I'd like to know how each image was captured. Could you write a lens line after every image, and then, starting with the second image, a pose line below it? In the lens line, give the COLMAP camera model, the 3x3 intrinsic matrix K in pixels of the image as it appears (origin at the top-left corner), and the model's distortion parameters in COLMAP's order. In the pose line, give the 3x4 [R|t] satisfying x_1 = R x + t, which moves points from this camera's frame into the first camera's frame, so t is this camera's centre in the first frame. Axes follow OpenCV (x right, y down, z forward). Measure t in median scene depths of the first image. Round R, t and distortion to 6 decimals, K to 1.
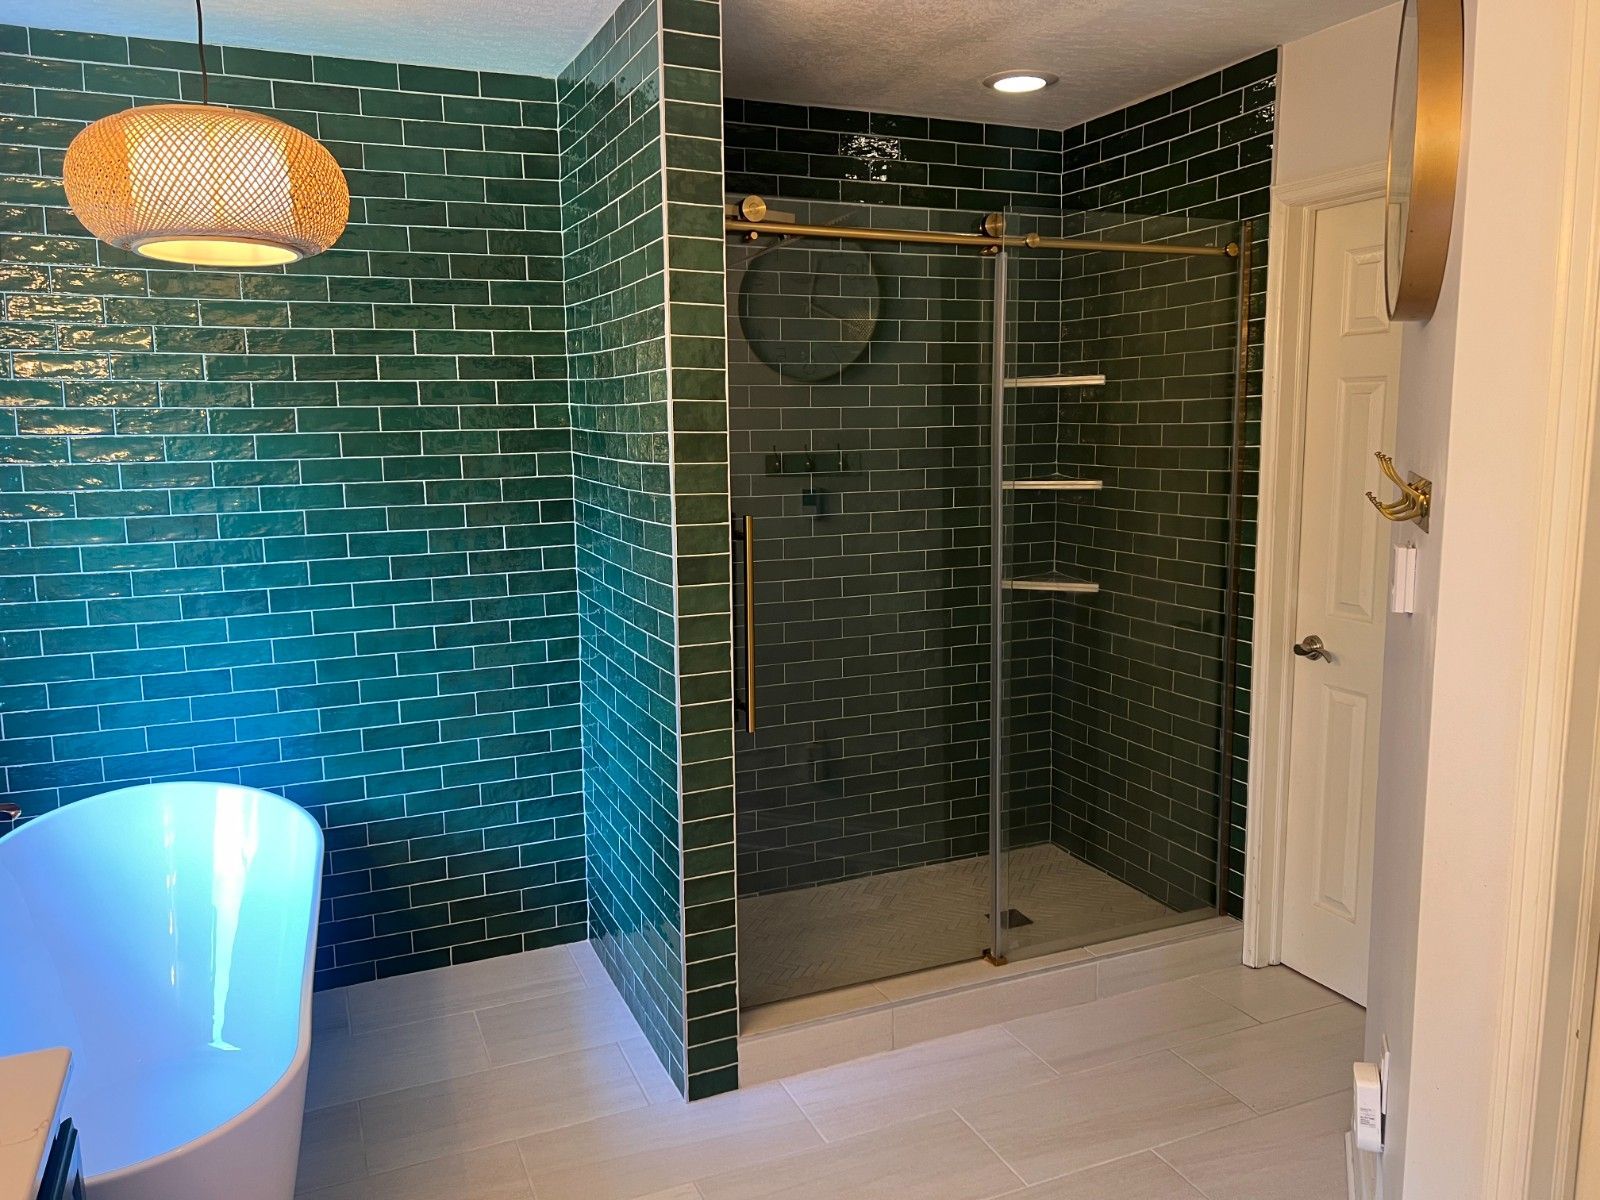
lens RADIAL K [[1195.3, 0, 800.0], [0, 1195.3, 600.0], [0, 0, 1]] dist [0.047583, -0.046095]
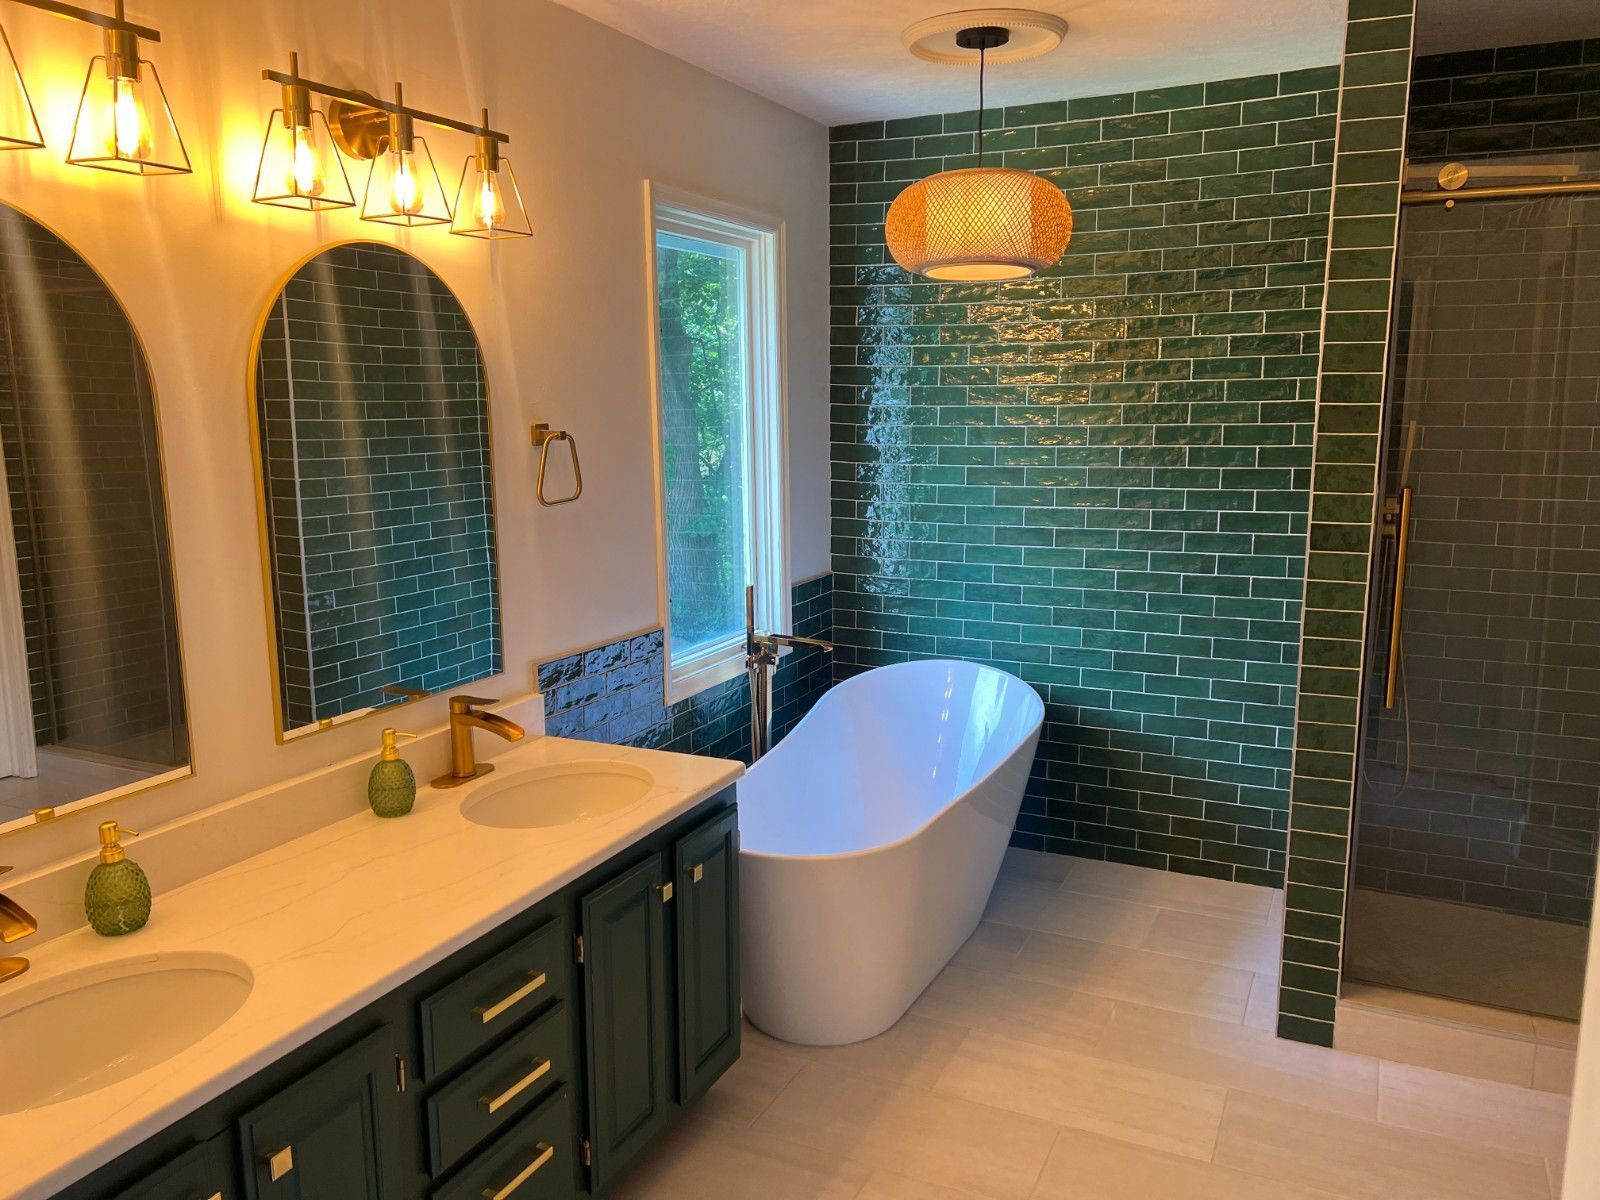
lens RADIAL K [[1189.6, 0, 800.0], [0, 1189.6, 600.0], [0, 0, 1]] dist [0.098617, -0.153745]
pose [[0.647682, 0.130968, -0.750570, 0.335447], [-0.115062, 0.990630, 0.073567, 0.004293], [0.753173, 0.038714, 0.656683, -0.027931]]
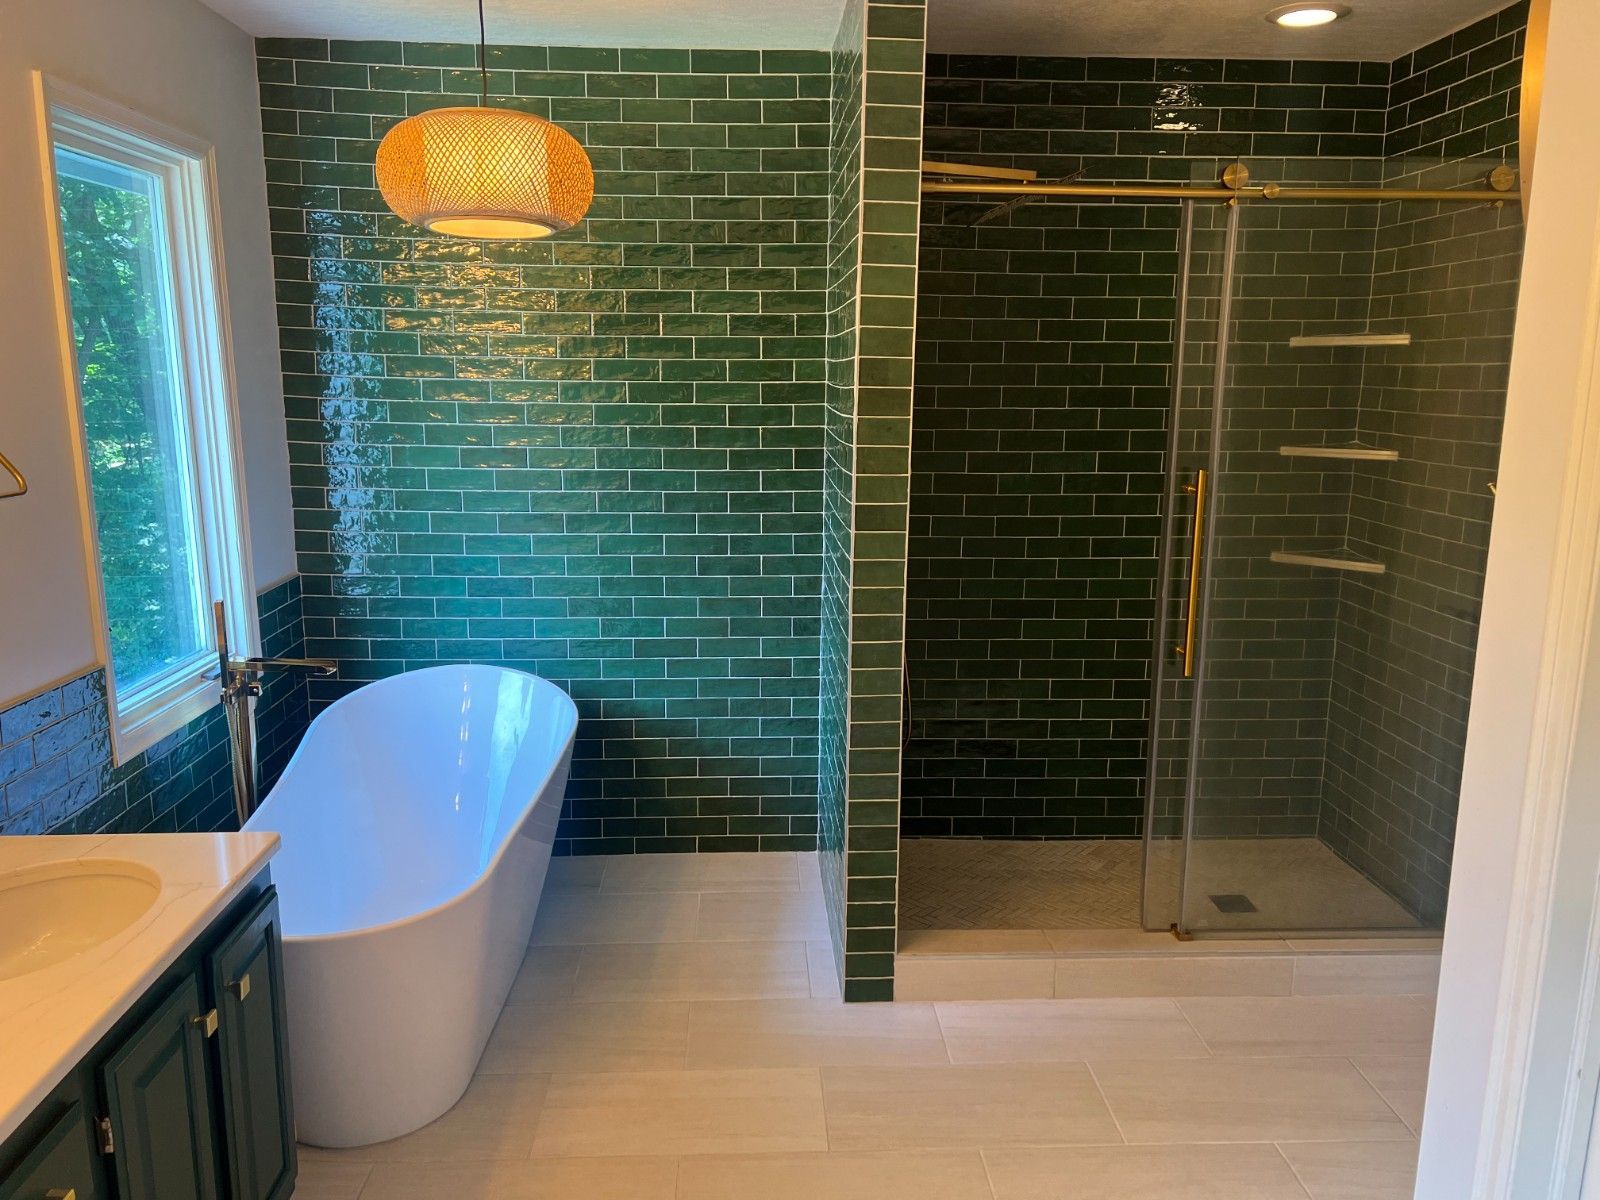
lens RADIAL K [[1187.5, 0, 793.3], [0, 1187.5, 612.8], [0, 0, 1]] dist [0.078070, -0.104616]
pose [[0.932290, 0.090351, -0.350247, 0.186817], [-0.073417, 0.995412, 0.061357, 0.000056], [0.354183, -0.031488, 0.934646, -0.022123]]
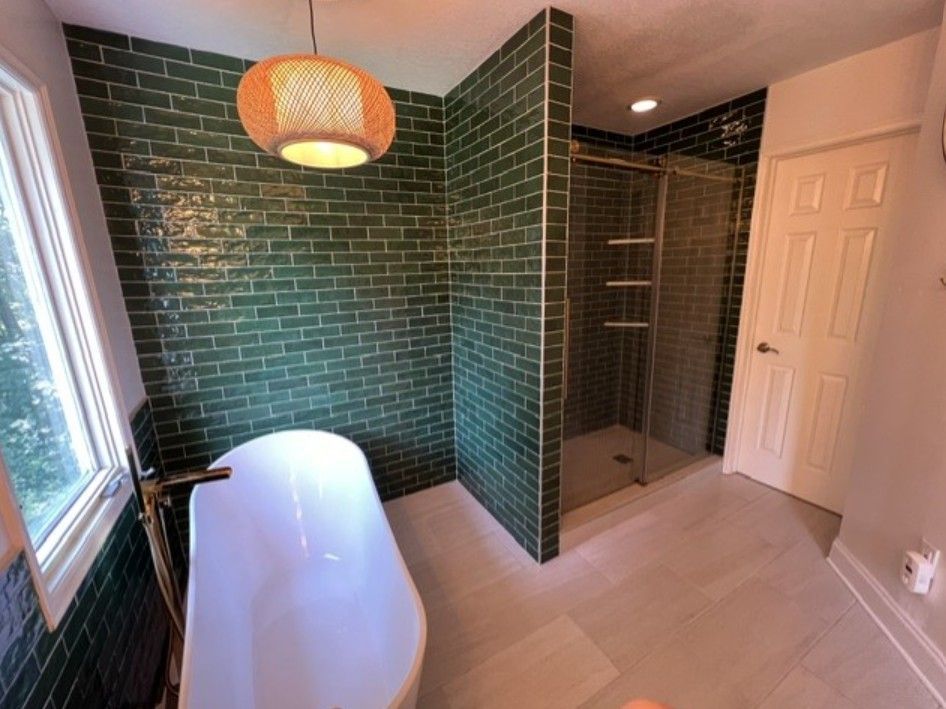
lens RADIAL K [[382.6, 0, 467.7], [0, 382.6, 352.3], [0, 0, 1]] dist [-0.001814, -0.000610]
pose [[0.995522, -0.036178, 0.087334, -0.239906], [0.030282, 0.997231, 0.067923, -0.022707], [-0.089549, -0.064974, 0.993861, 0.291874]]
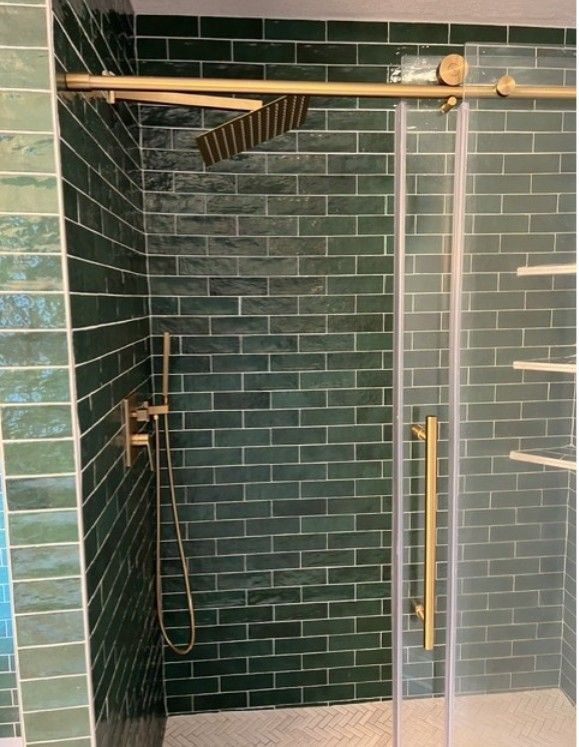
lens RADIAL K [[573.4, 0, 289.5], [0, 573.4, 373.5], [0, 0, 1]] dist [0.010467, 0.004677]
pose [[0.948920, 0.043109, -0.312557, 0.168730], [-0.046162, 0.998931, -0.002371, -0.097150], [0.312121, 0.016678, 0.949896, 0.552705]]
